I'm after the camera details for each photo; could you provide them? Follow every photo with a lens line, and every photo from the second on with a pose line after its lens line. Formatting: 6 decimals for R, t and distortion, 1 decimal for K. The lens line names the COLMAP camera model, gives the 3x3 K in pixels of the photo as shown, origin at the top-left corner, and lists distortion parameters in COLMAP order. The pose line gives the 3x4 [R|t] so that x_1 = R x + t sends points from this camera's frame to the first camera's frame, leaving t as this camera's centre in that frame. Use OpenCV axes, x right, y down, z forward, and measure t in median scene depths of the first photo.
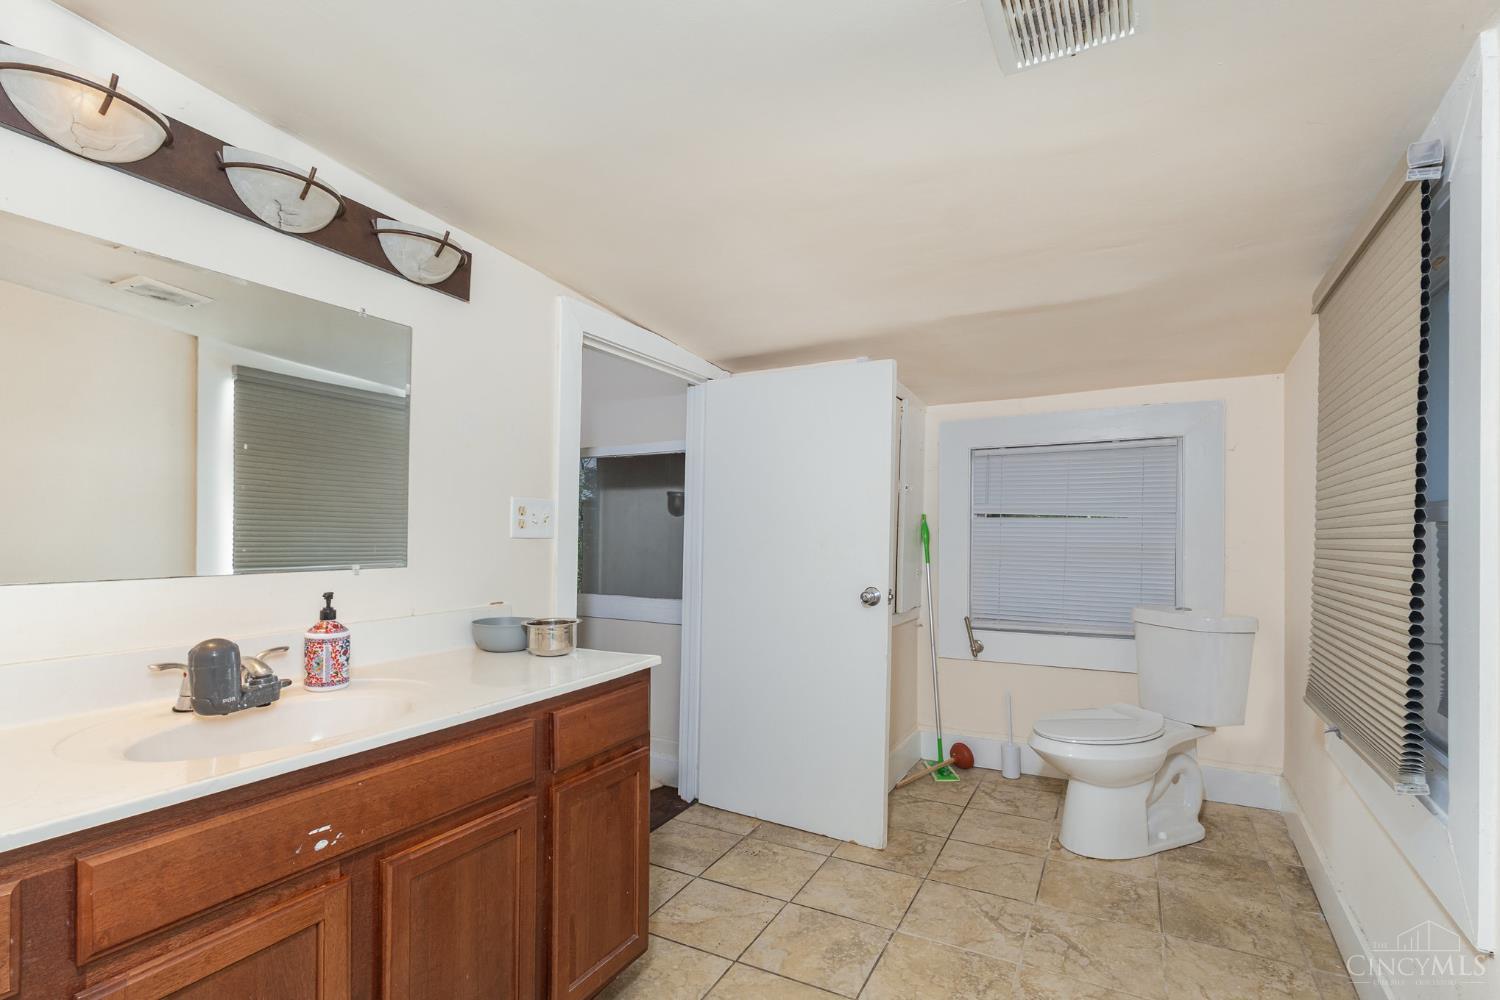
lens RADIAL K [[709.6, 0, 748.3], [0, 709.6, 531.7], [0, 0, 1]] dist [0.002372, 0.000536]
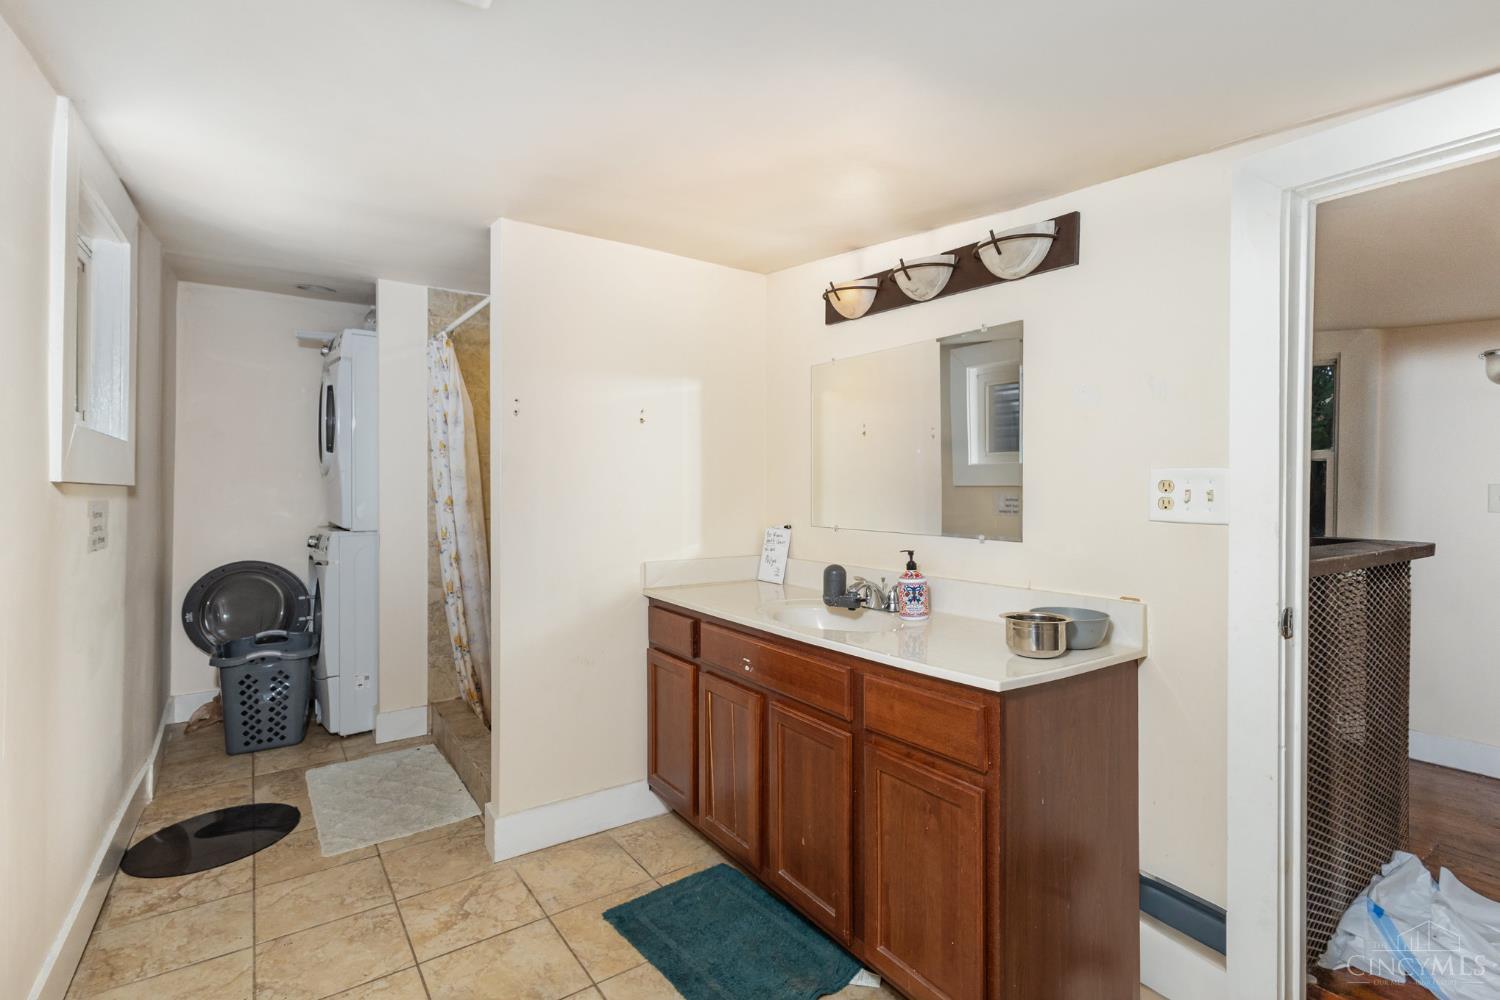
lens RADIAL K [[696.5, 0, 751.2], [0, 696.5, 483.8], [0, 0, 1]] dist [0.000934, 0.000106]
pose [[-0.438262, -0.017077, -0.898685, 0.755819], [-0.009802, 0.999851, -0.014220, -0.022818], [0.898794, 0.002577, -0.438364, 1.259977]]
